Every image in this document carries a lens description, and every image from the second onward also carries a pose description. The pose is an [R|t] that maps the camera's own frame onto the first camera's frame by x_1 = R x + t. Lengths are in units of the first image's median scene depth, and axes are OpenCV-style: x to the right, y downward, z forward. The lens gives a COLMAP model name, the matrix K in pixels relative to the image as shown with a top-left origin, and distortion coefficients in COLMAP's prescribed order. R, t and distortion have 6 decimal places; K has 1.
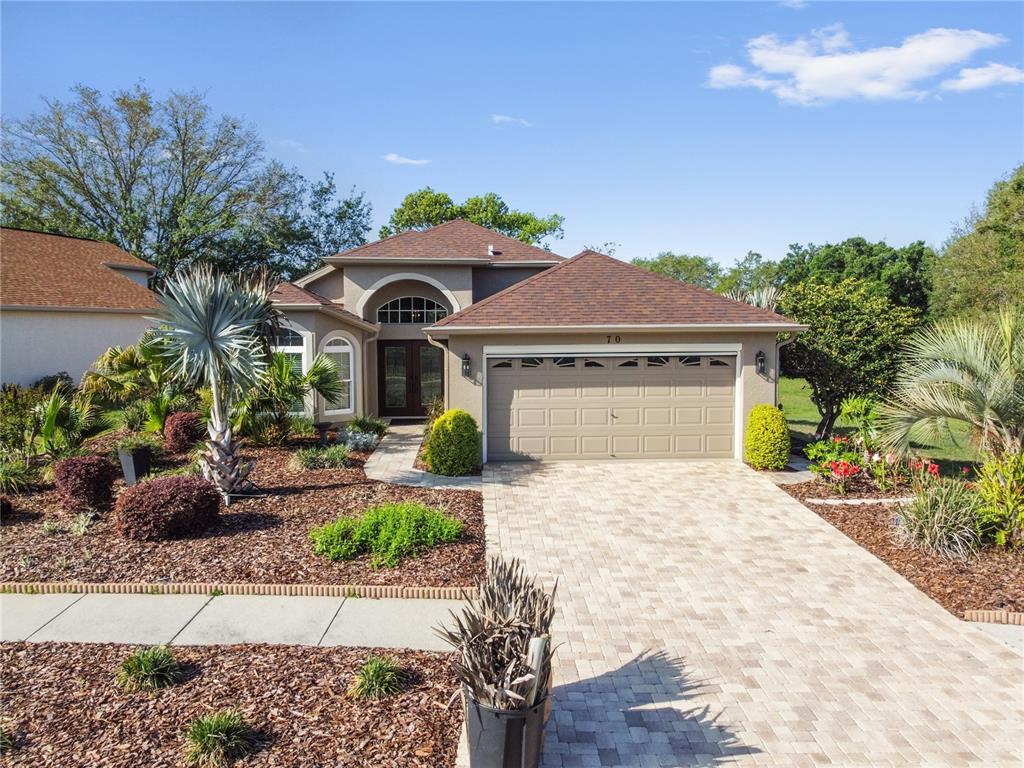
lens RADIAL K [[789.2, 0, 509.8], [0, 789.2, 390.3], [0, 0, 1]] dist [0.003095, -0.006326]
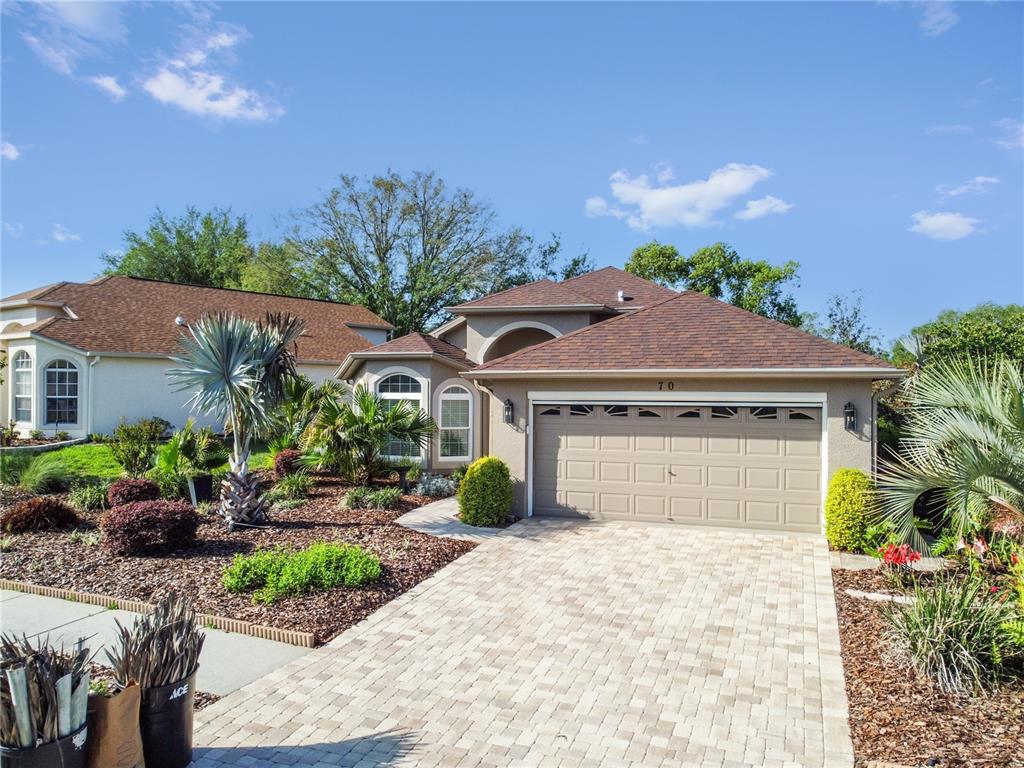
lens RADIAL K [[789.2, 0, 501.3], [0, 789.2, 388.7], [0, 0, 1]] dist [0.003095, -0.006326]
pose [[0.916729, 0.010662, -0.399366, 0.315086], [-0.042140, 0.996648, -0.070124, 0.008344], [0.397280, 0.081114, 0.914106, 0.120133]]
